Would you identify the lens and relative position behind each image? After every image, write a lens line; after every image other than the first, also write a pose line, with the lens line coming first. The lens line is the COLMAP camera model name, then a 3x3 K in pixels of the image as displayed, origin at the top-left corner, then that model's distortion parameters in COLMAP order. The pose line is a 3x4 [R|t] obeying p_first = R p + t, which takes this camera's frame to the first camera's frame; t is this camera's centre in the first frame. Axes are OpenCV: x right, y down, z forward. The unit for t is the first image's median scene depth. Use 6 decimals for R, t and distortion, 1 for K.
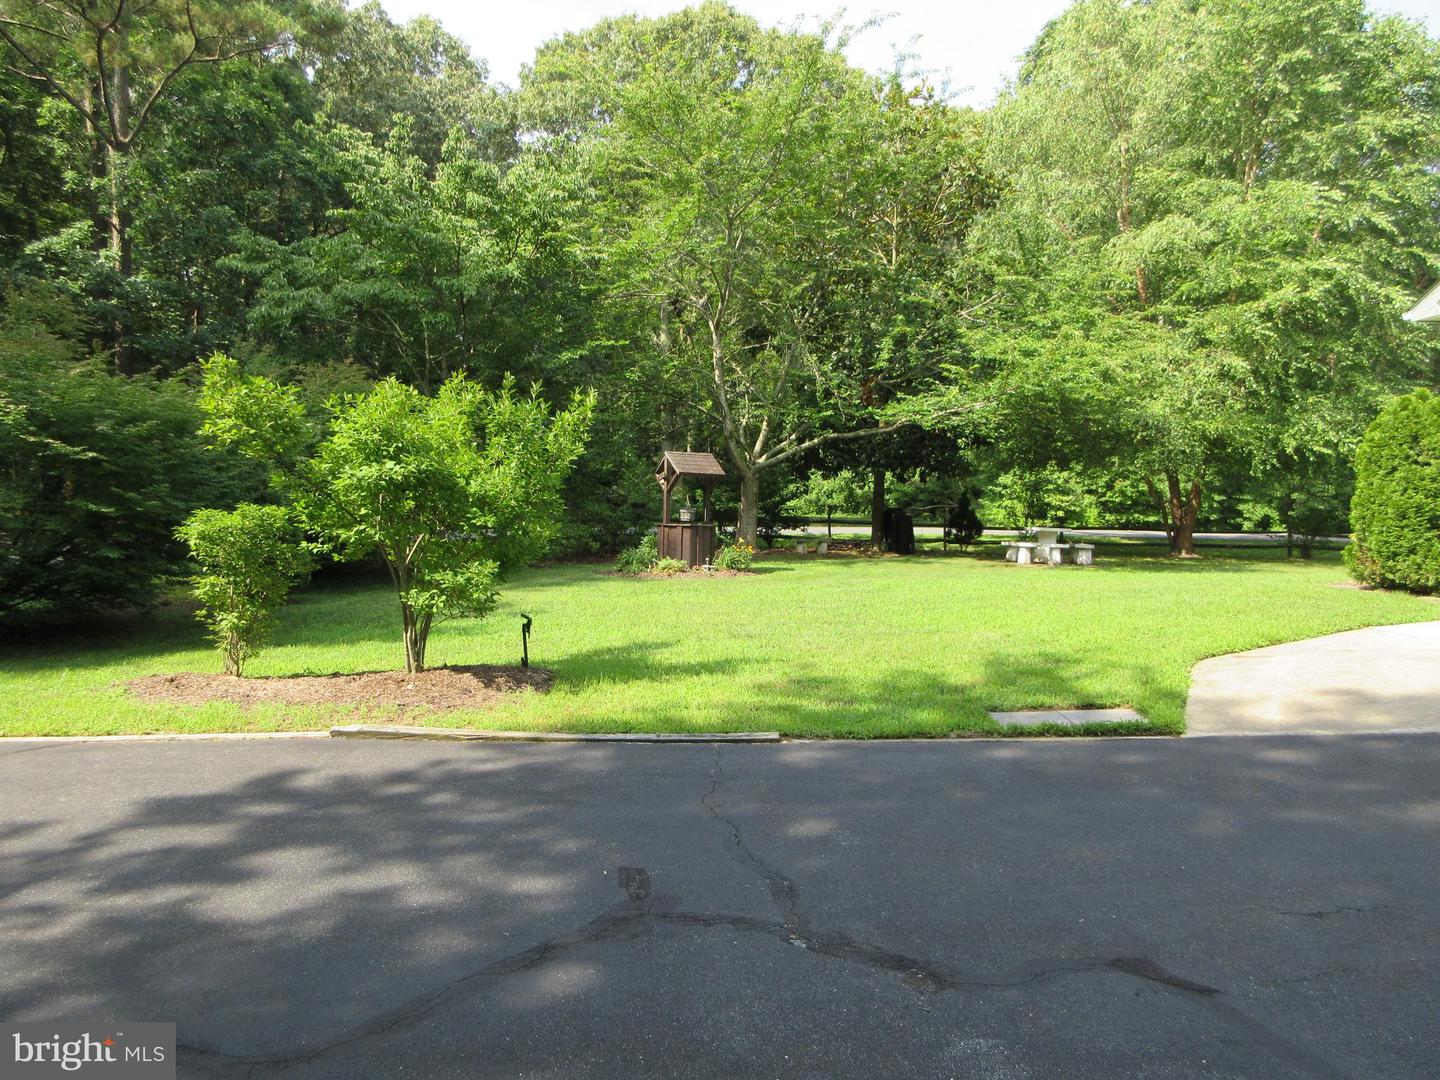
lens RADIAL K [[1063.9, 0, 720.1], [0, 1063.9, 528.8], [0, 0, 1]] dist [-0.003512, -0.002414]
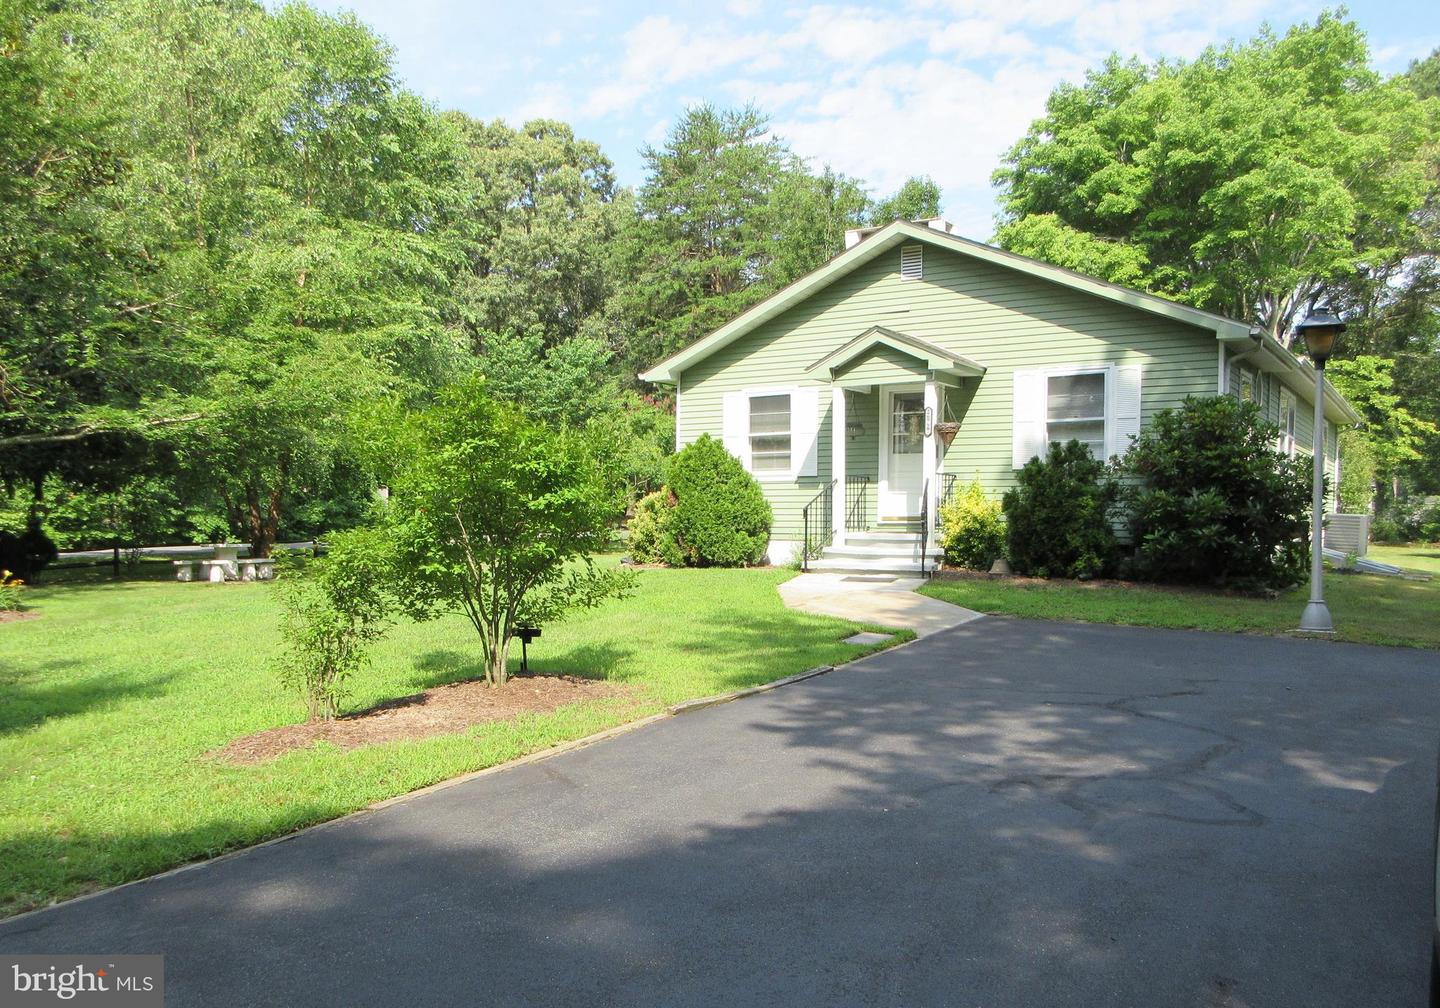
lens RADIAL K [[1141.5, 0, 720.0], [0, 1141.5, 504.0], [0, 0, 1]] dist [0.002837, 0.000595]
pose [[0.564459, -0.021657, 0.825177, -0.224045], [0.049950, 0.998720, -0.007956, -0.005084], [-0.823949, 0.045708, 0.564818, 0.031067]]
